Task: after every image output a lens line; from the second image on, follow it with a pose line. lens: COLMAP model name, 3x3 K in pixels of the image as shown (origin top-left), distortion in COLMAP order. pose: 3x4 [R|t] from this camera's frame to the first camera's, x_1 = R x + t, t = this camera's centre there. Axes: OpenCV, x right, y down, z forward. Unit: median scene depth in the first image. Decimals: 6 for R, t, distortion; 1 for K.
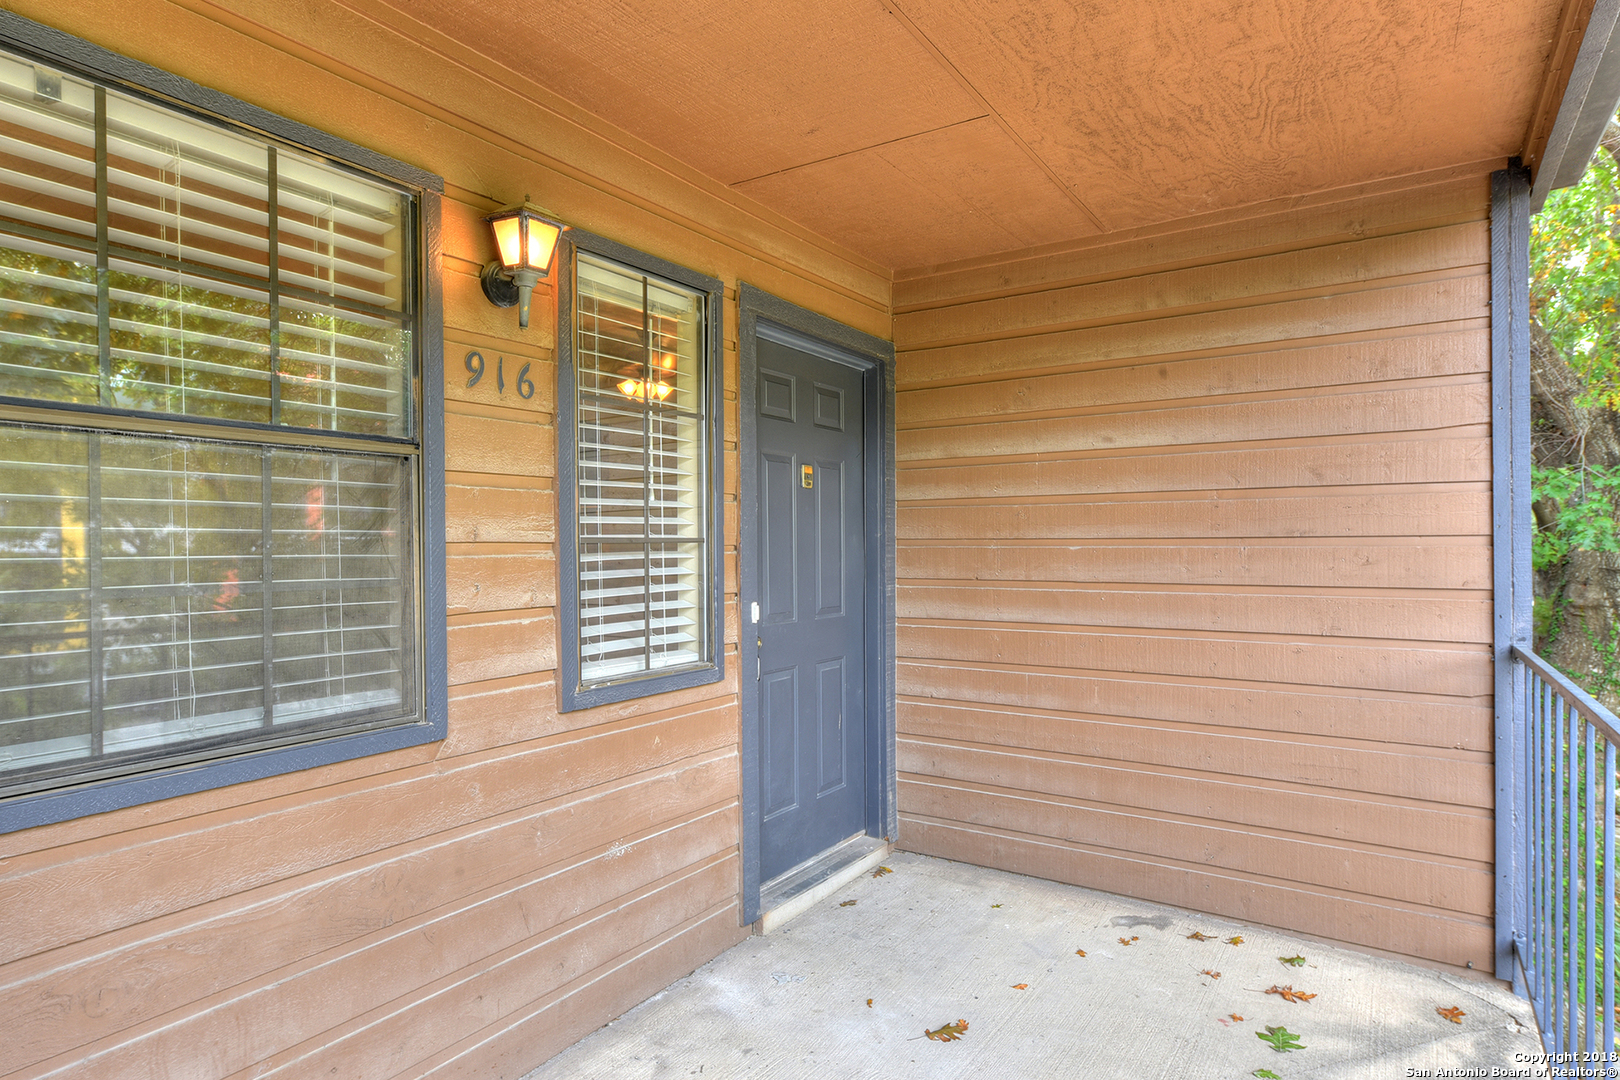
lens RADIAL K [[895.7, 0, 814.3], [0, 895.7, 546.1], [0, 0, 1]] dist [0.006831, 0.001333]
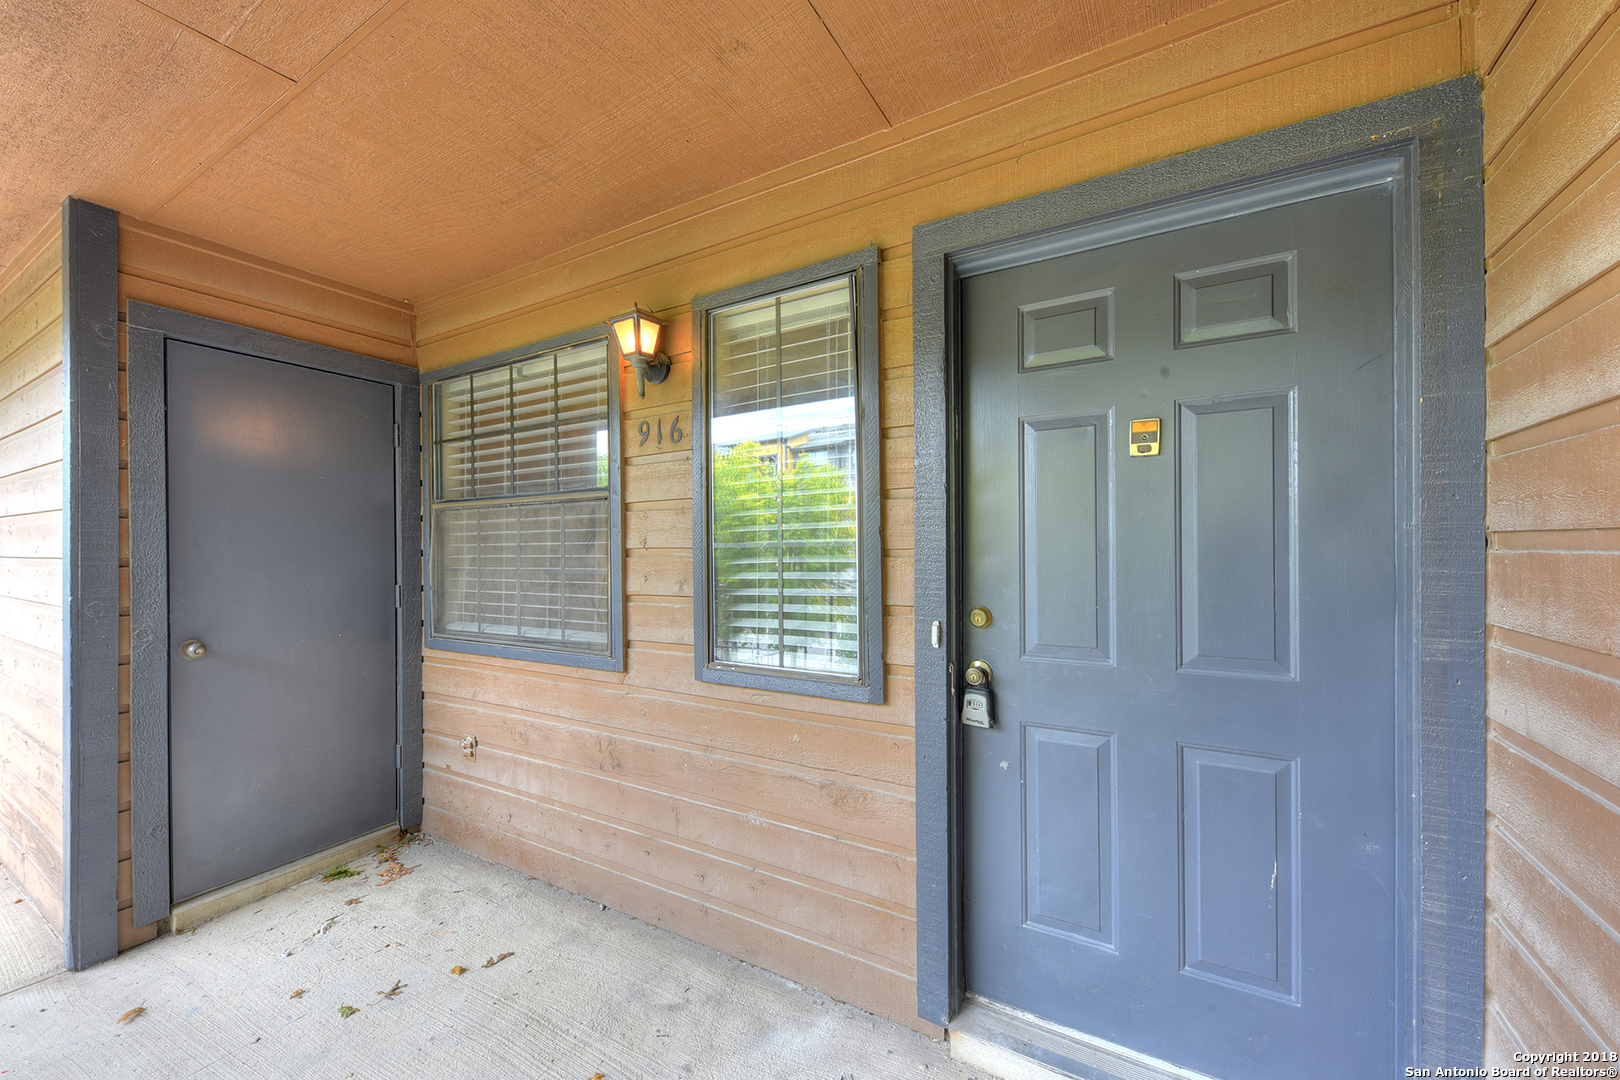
lens RADIAL K [[621.4, 0, 815.8], [0, 621.4, 547.4], [0, 0, 1]] dist [-0.001655, -0.000064]
pose [[0.047540, -0.001040, -0.998869, 0.581179], [0.005324, 0.999986, -0.000787, -0.002760], [0.998855, -0.005281, 0.047545, 1.063457]]
